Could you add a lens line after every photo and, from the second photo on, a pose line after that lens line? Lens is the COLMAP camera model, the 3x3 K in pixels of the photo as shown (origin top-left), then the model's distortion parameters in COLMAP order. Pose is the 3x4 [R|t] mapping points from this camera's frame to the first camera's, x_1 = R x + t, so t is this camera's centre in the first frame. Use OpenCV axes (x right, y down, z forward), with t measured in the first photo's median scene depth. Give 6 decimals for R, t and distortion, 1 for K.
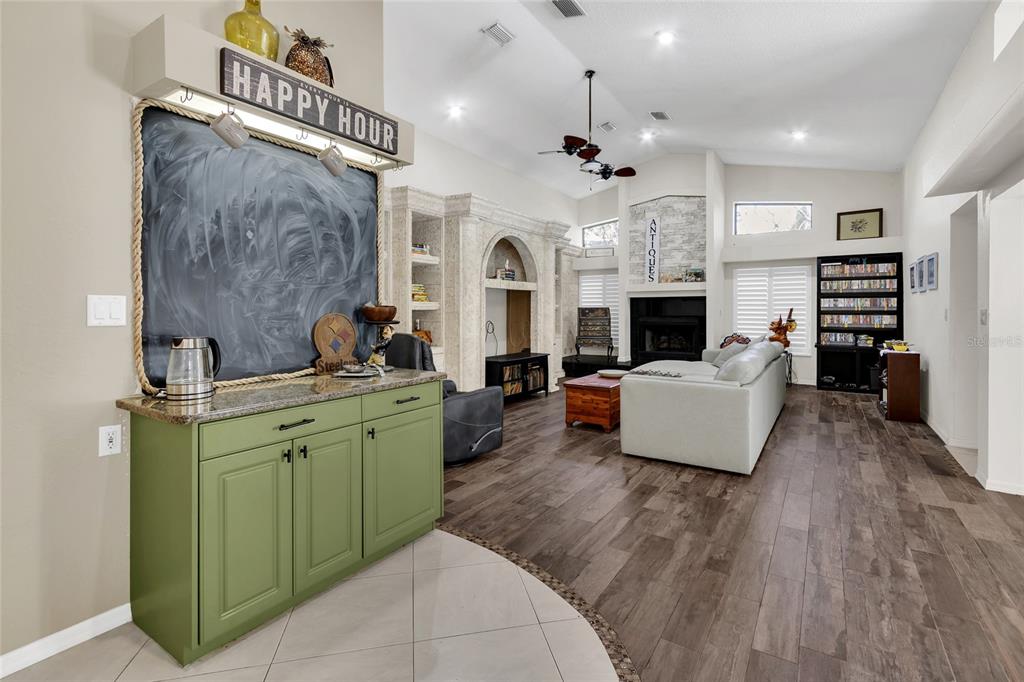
lens RADIAL K [[491.9, 0, 526.6], [0, 491.9, 313.3], [0, 0, 1]] dist [-0.003297, -0.000455]
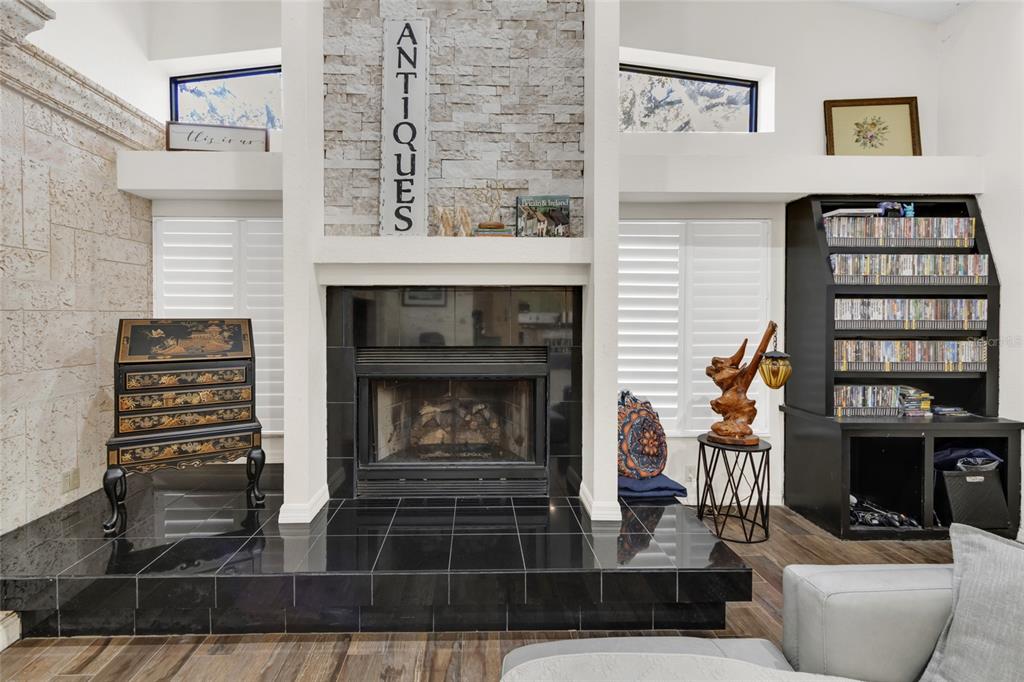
lens RADIAL K [[477.1, 0, 484.8], [0, 477.1, 319.9], [0, 0, 1]] dist [0.004675, -0.000277]
pose [[0.839207, -0.003029, 0.543804, 0.174586], [0.000742, 0.999990, 0.004424, -0.016754], [-0.543812, -0.003310, 0.839200, 0.916295]]
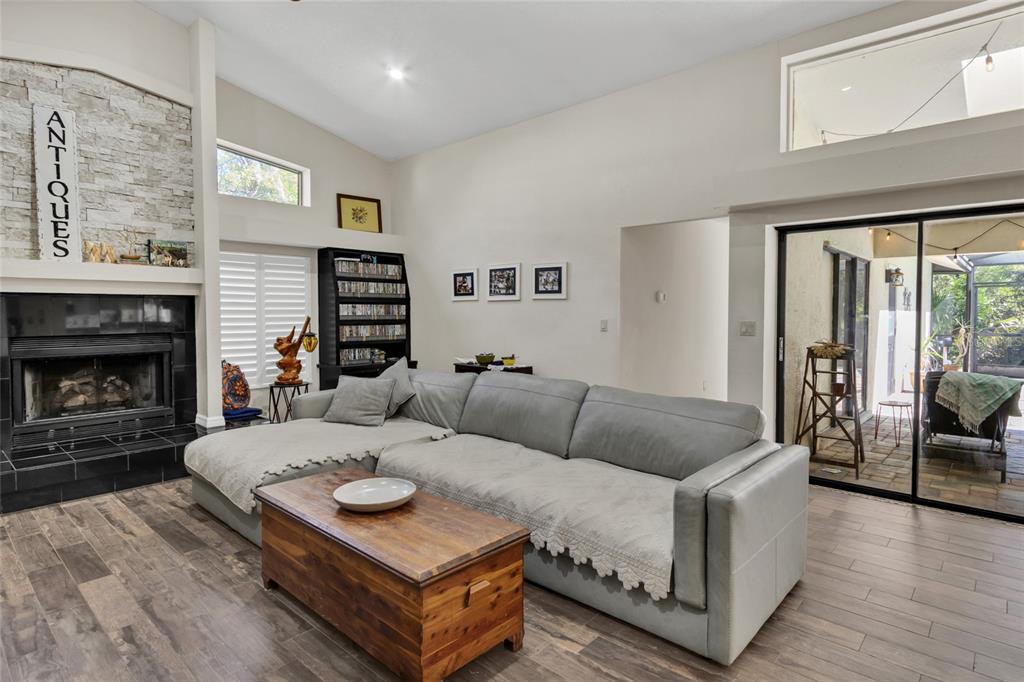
lens RADIAL K [[530.6, 0, 512.2], [0, 530.6, 329.0], [0, 0, 1]] dist [0.002611, -0.001108]
pose [[0.171205, -0.030382, 0.984767, -0.170280], [0.007717, 0.999535, 0.029496, -0.015323], [-0.985205, 0.002550, 0.171360, 0.662288]]
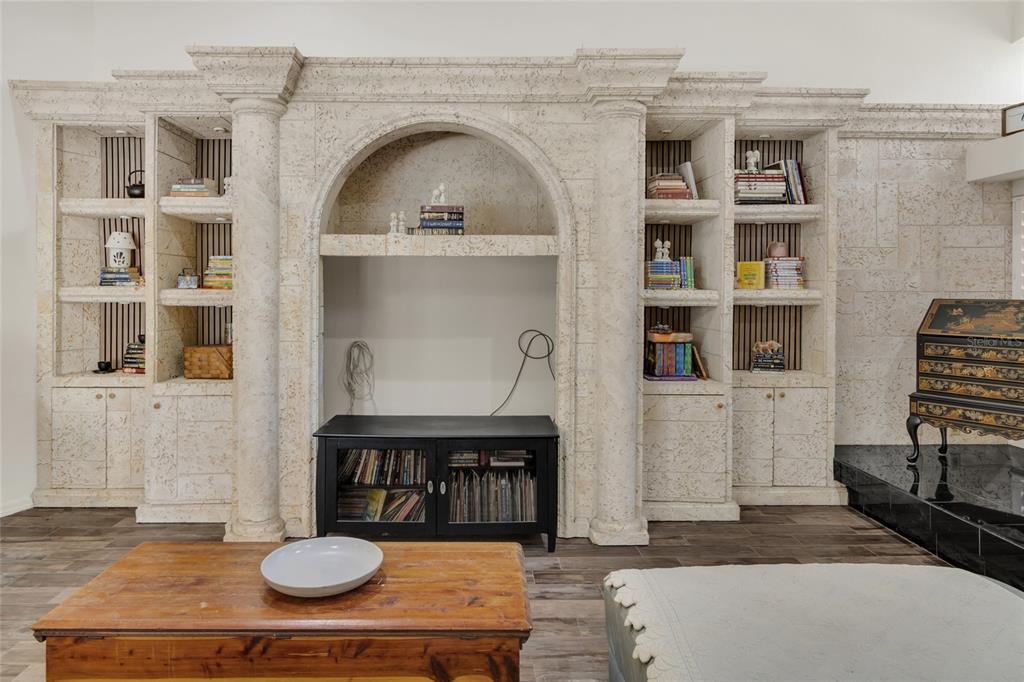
lens RADIAL K [[656.8, 0, 473.2], [0, 656.8, 290.8], [0, 0, 1]] dist [0.005397, -0.000982]
pose [[0.529867, 0.005277, -0.848065, 0.413917], [-0.007968, 0.999967, 0.001244, -0.020487], [0.848044, 0.006098, 0.529892, 0.704670]]
